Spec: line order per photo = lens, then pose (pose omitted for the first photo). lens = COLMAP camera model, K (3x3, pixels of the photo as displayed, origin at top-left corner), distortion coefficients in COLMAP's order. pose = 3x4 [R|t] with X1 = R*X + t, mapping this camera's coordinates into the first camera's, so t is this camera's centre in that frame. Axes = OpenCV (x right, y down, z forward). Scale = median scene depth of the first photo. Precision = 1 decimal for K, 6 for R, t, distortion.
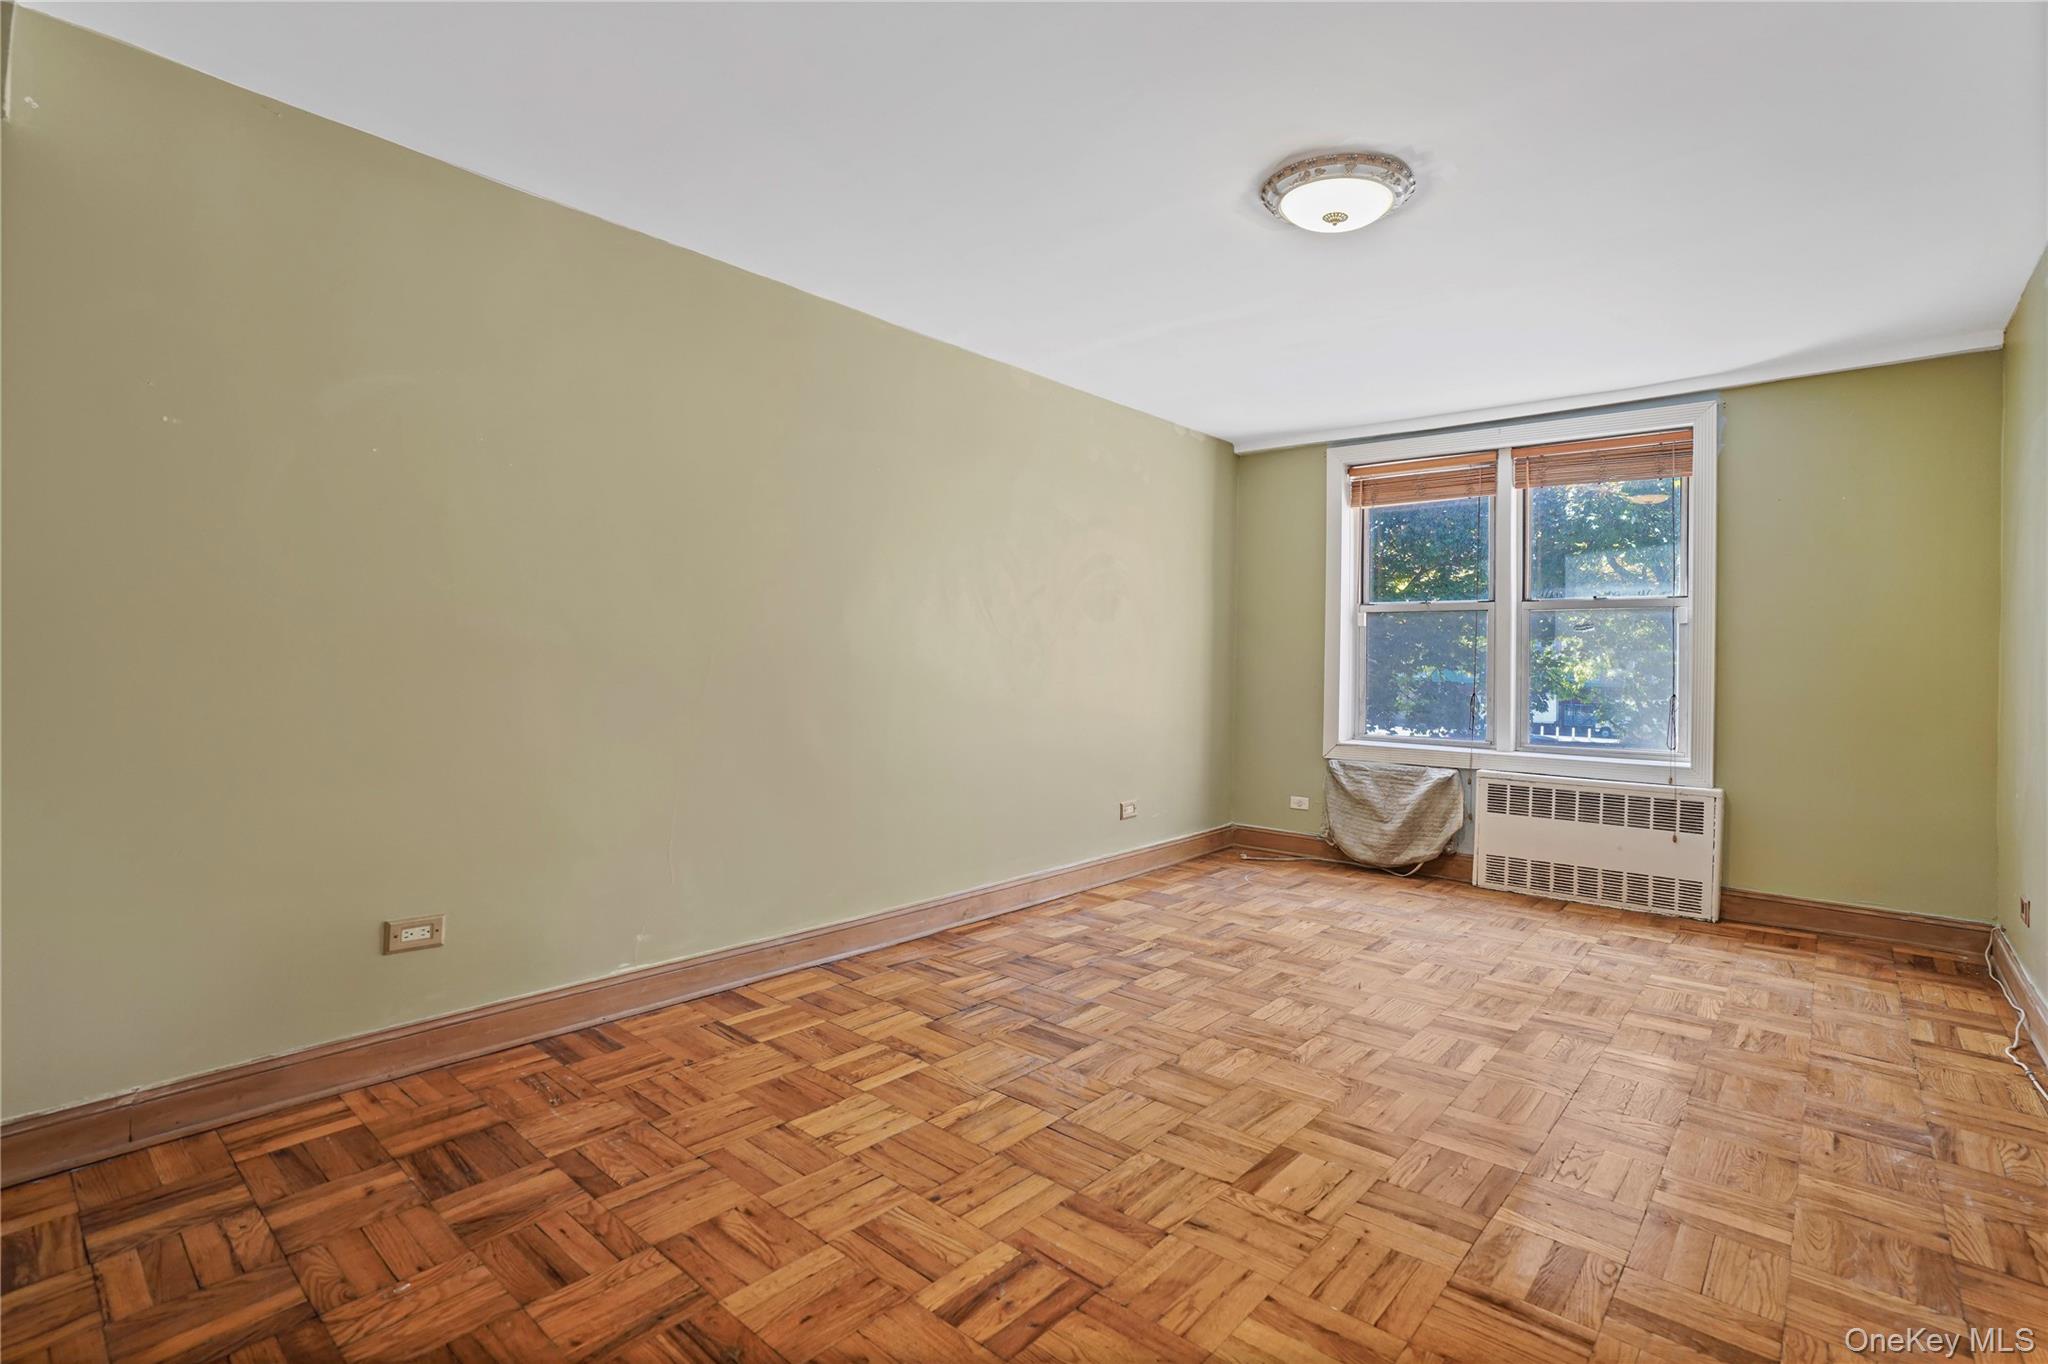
lens RADIAL K [[957.6, 0, 1037.0], [0, 957.6, 680.2], [0, 0, 1]] dist [-0.059054, 0.028654]
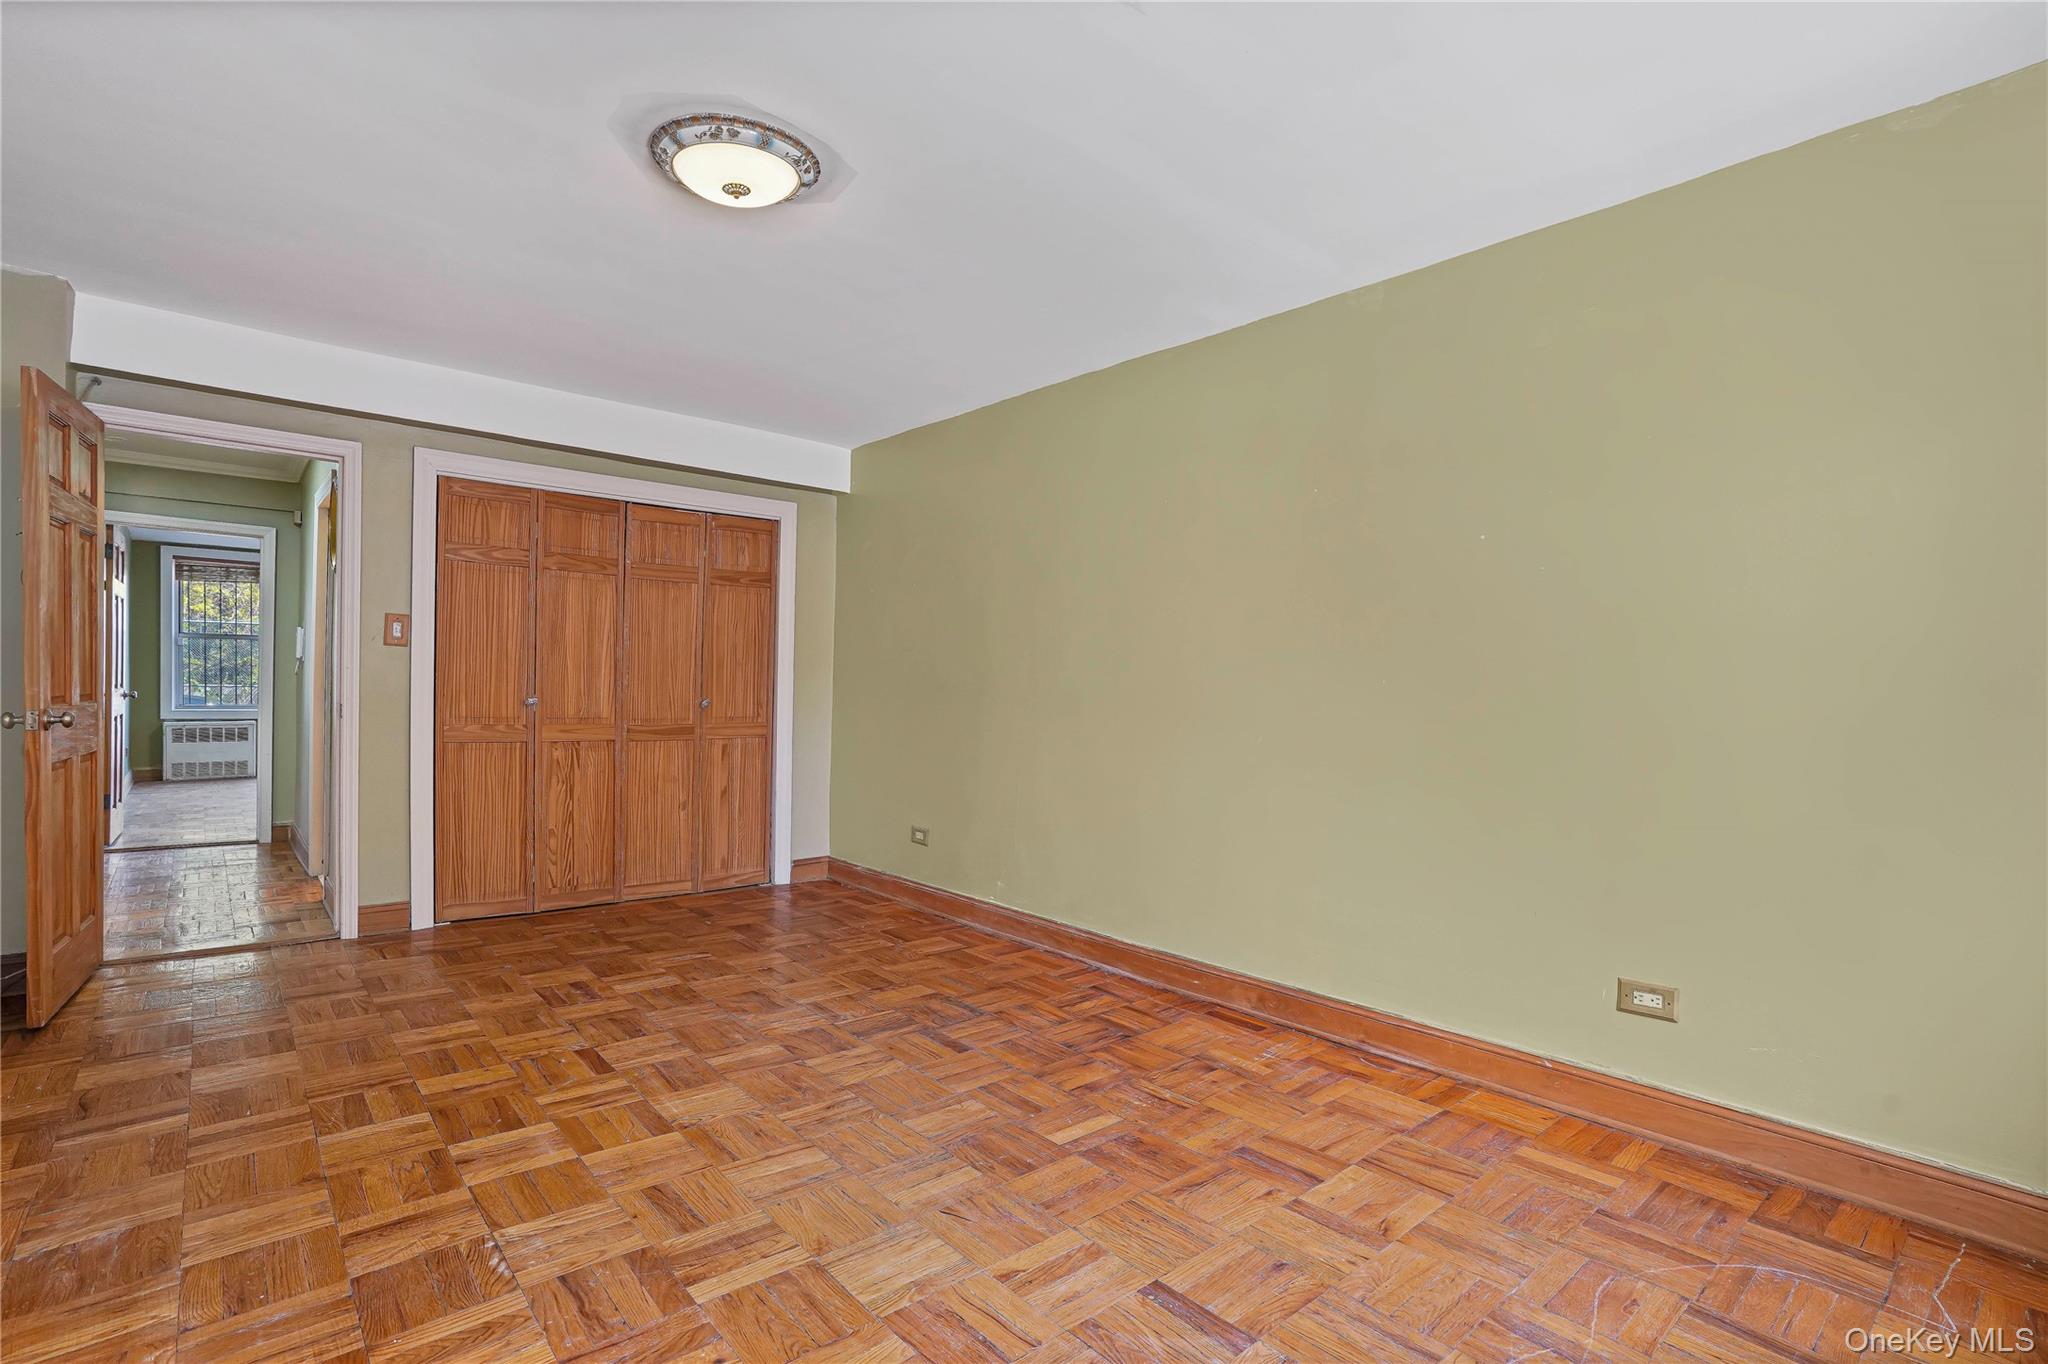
lens RADIAL K [[957.6, 0, 1037.0], [0, 957.6, 680.2], [0, 0, 1]] dist [-0.059054, 0.028654]
pose [[-0.136056, -0.032161, -0.990179, 0.756466], [-0.041006, 0.998799, -0.026806, -0.002933], [0.989852, 0.036956, -0.137212, 0.904090]]
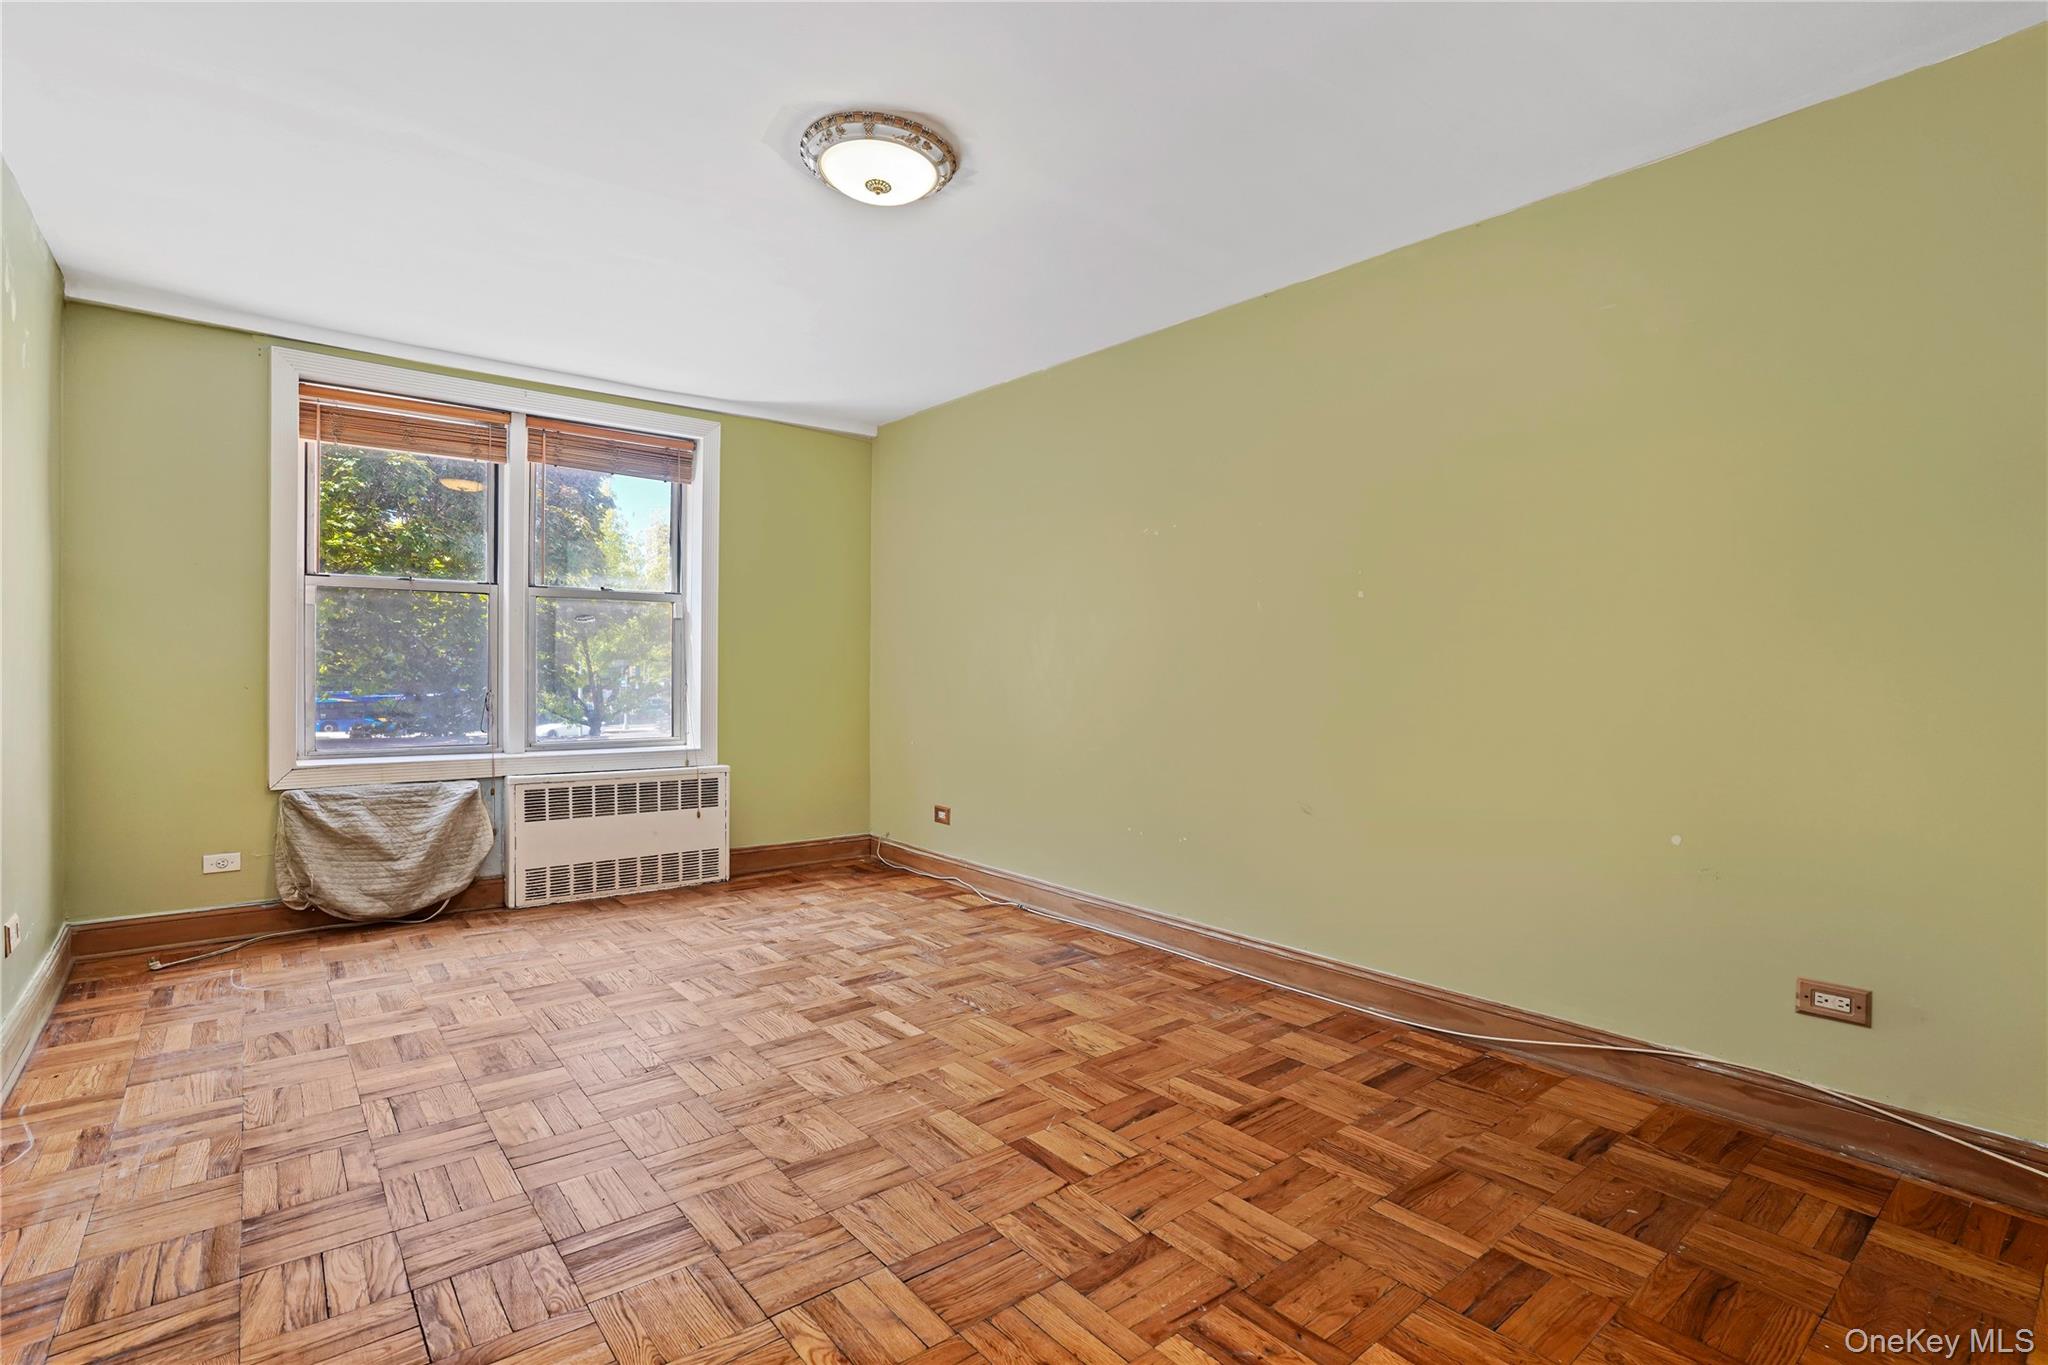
lens RADIAL K [[989.4, 0, 1044.1], [0, 989.4, 697.2], [0, 0, 1]] dist [-0.062433, 0.031317]
pose [[0.156191, -0.044172, 0.986739, -0.396598], [0.012158, 0.999010, 0.042796, -0.013242], [-0.987652, 0.005313, 0.156573, 0.426734]]
